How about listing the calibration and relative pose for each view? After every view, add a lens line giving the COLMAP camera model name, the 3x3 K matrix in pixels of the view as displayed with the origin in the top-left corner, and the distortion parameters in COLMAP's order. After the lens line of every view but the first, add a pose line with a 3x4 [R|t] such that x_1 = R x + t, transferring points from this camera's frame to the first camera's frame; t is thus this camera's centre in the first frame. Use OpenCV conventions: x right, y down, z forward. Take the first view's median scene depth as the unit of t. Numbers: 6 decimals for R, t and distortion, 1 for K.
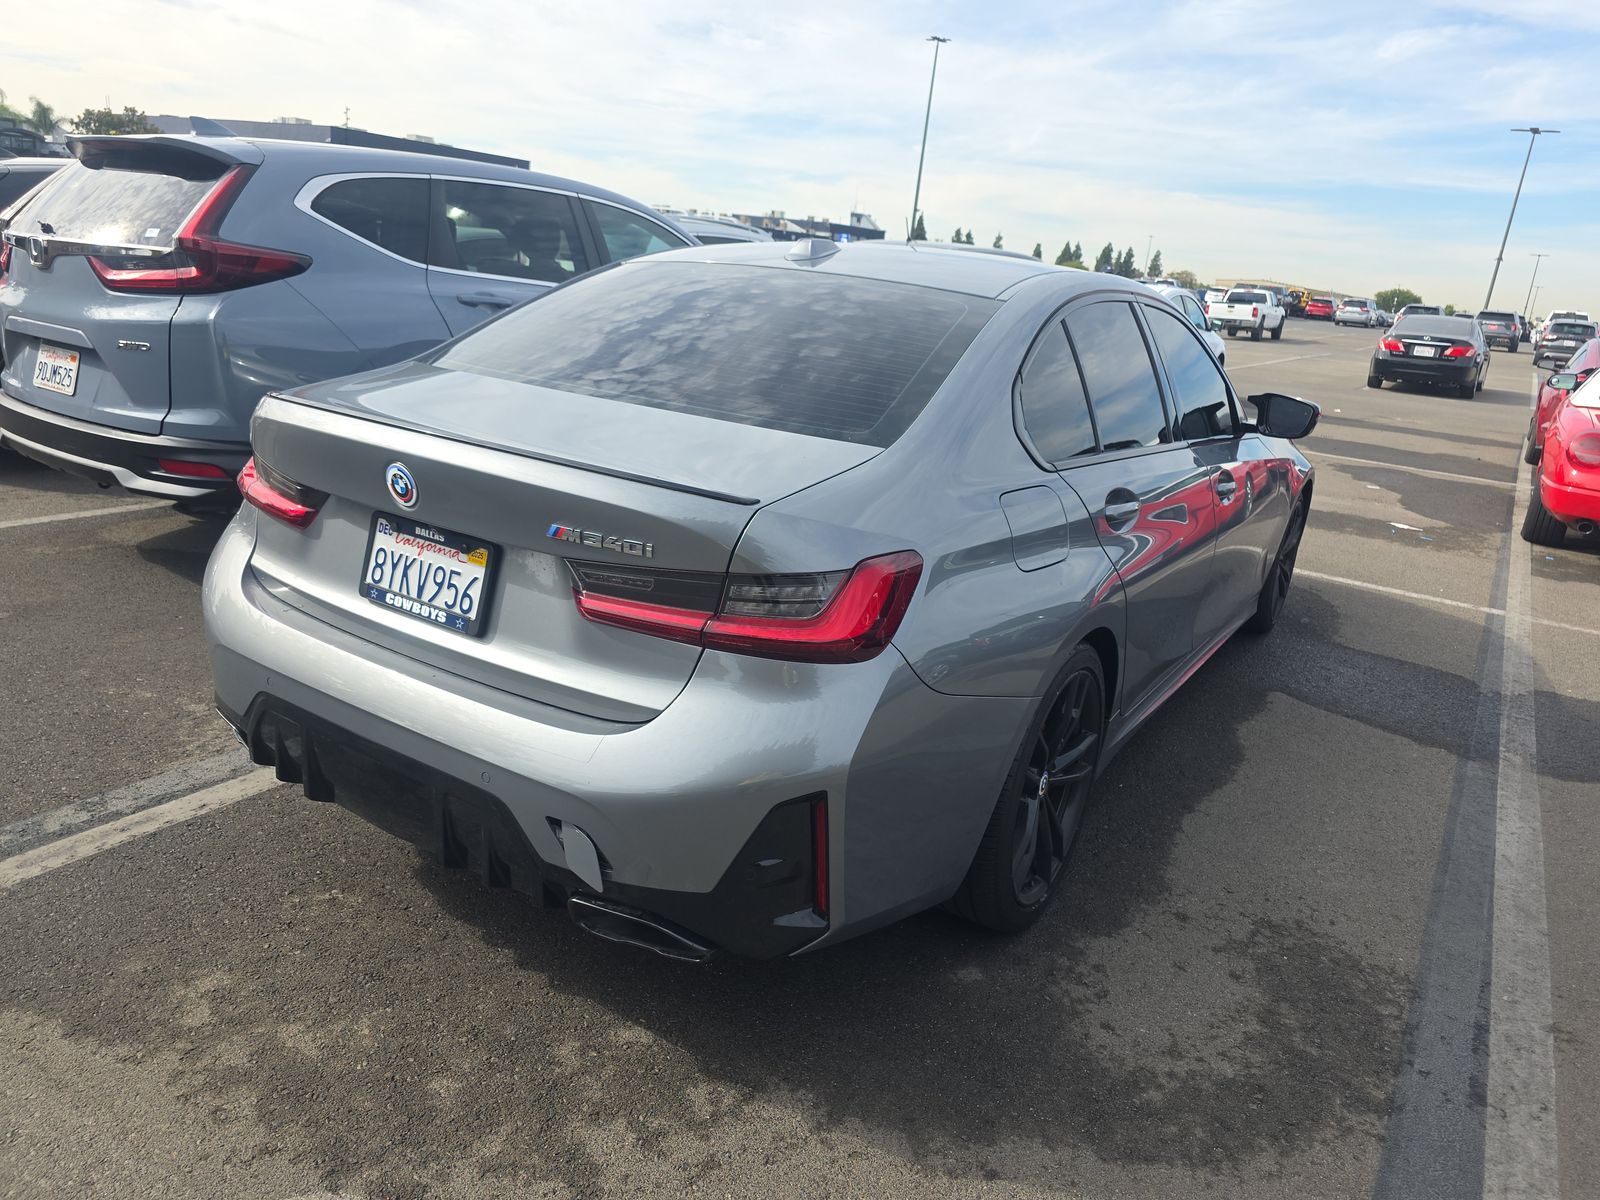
lens RADIAL K [[1082.8, 0, 792.2], [0, 1082.8, 590.1], [0, 0, 1]] dist [0.052505, -0.047723]
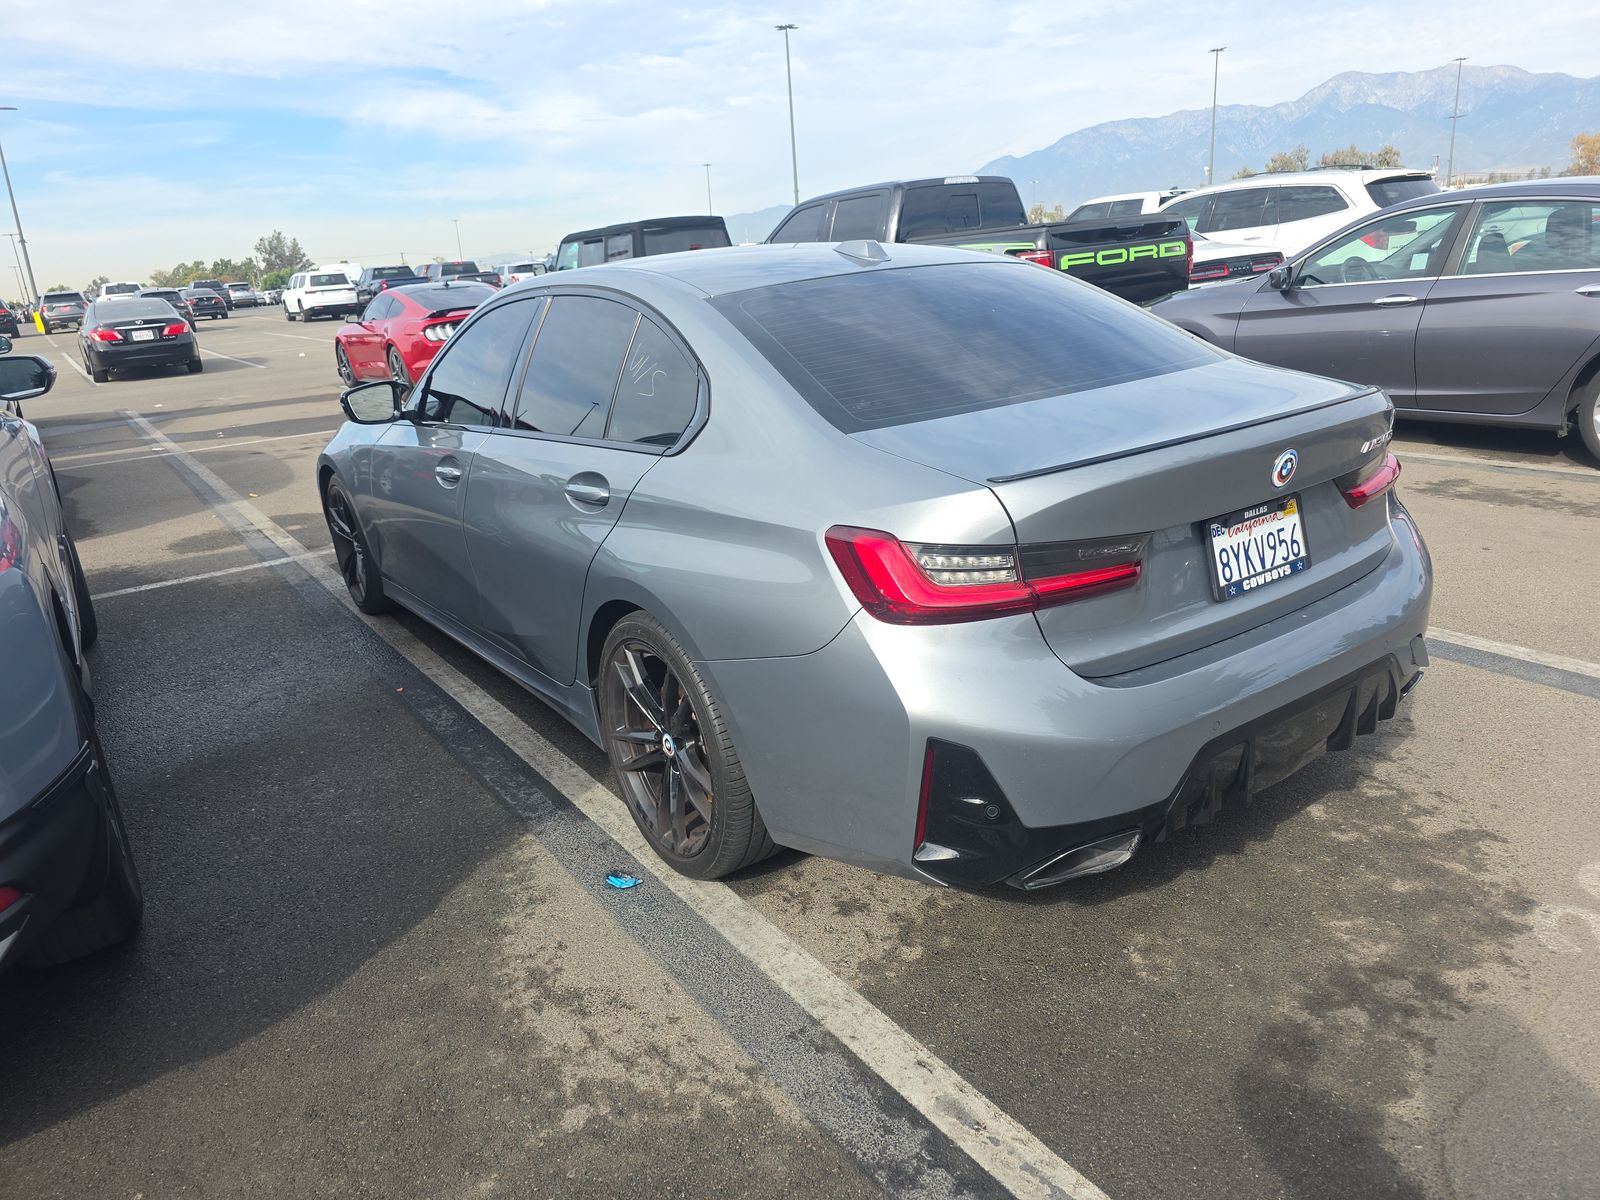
lens RADIAL K [[1082.8, 0, 792.2], [0, 1082.8, 590.1], [0, 0, 1]] dist [0.052505, -0.047723]
pose [[0.360201, -0.382802, 0.850716, -1.482501], [0.366601, 0.896647, 0.248248, -0.430630], [-0.857822, 0.222455, 0.463309, 0.896296]]
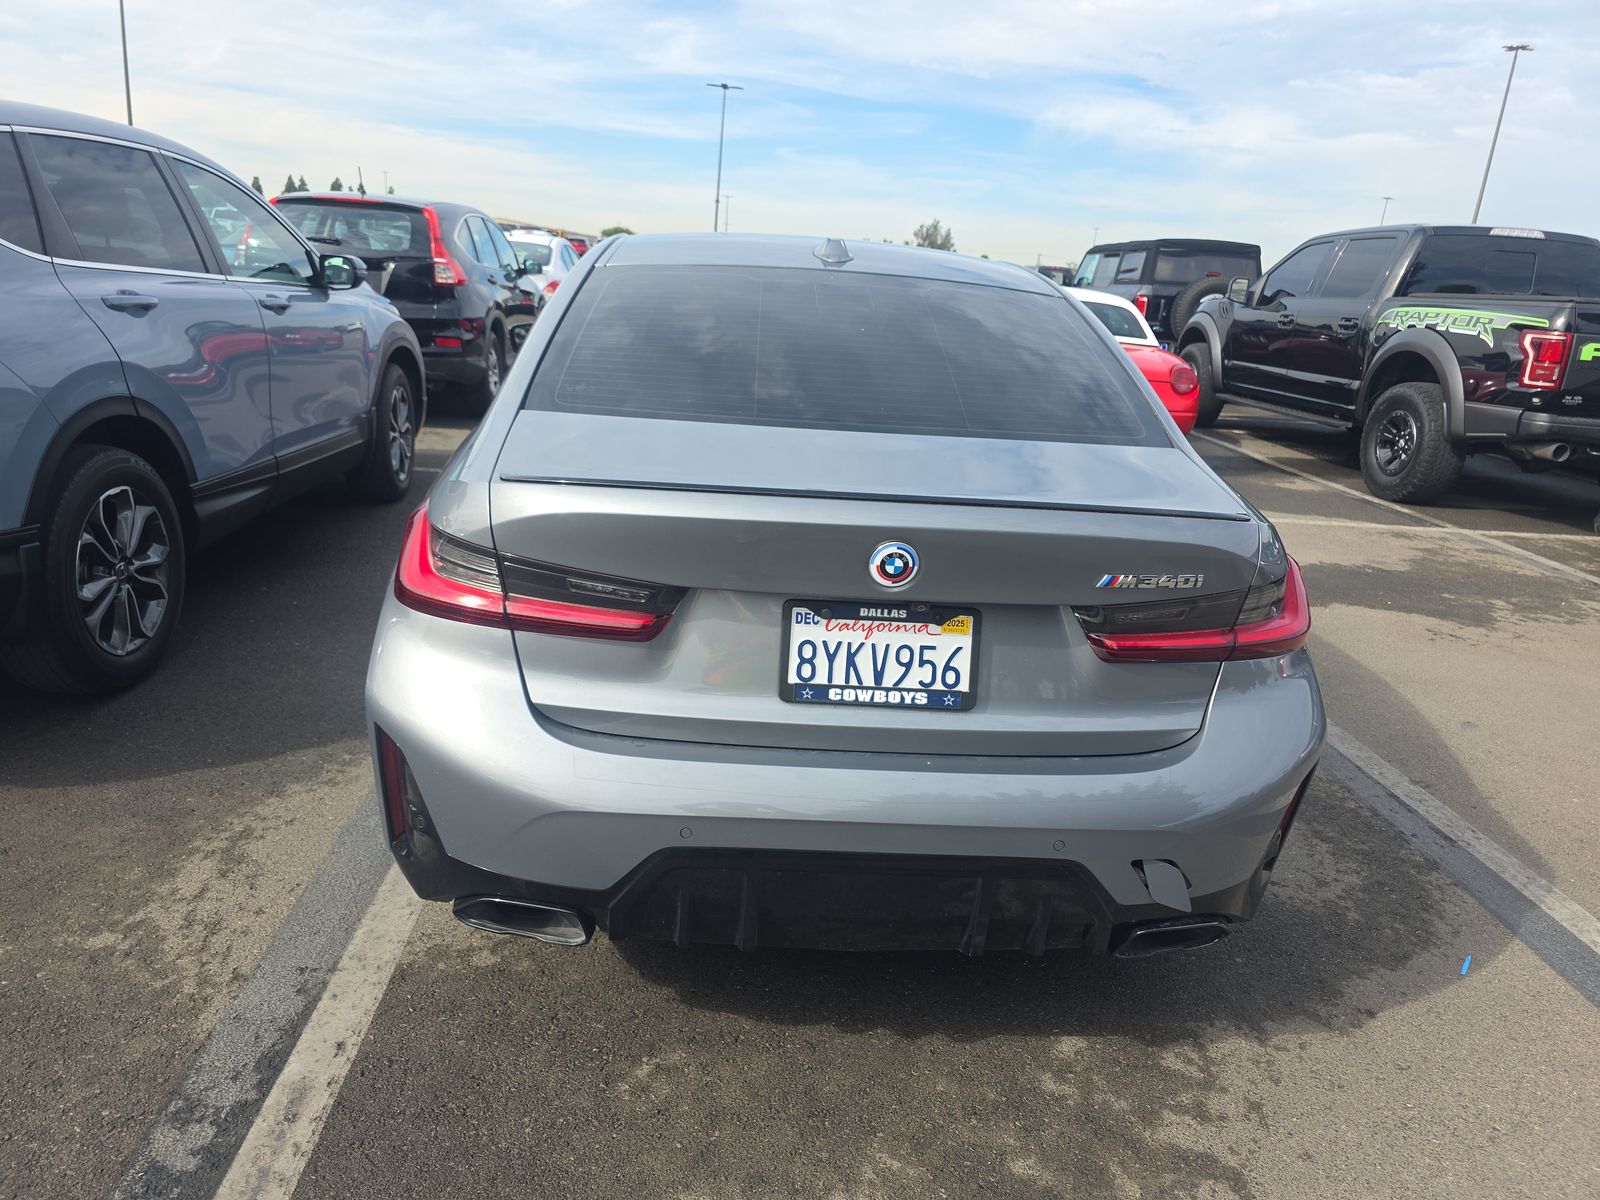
lens RADIAL K [[1085.8, 0, 779.7], [0, 1085.8, 606.1], [0, 0, 1]] dist [0.057982, -0.053871]
pose [[0.805290, -0.206972, 0.555581, -0.887082], [0.170768, 0.978347, 0.116946, -0.173756], [-0.567756, 0.000700, 0.823197, 0.309133]]
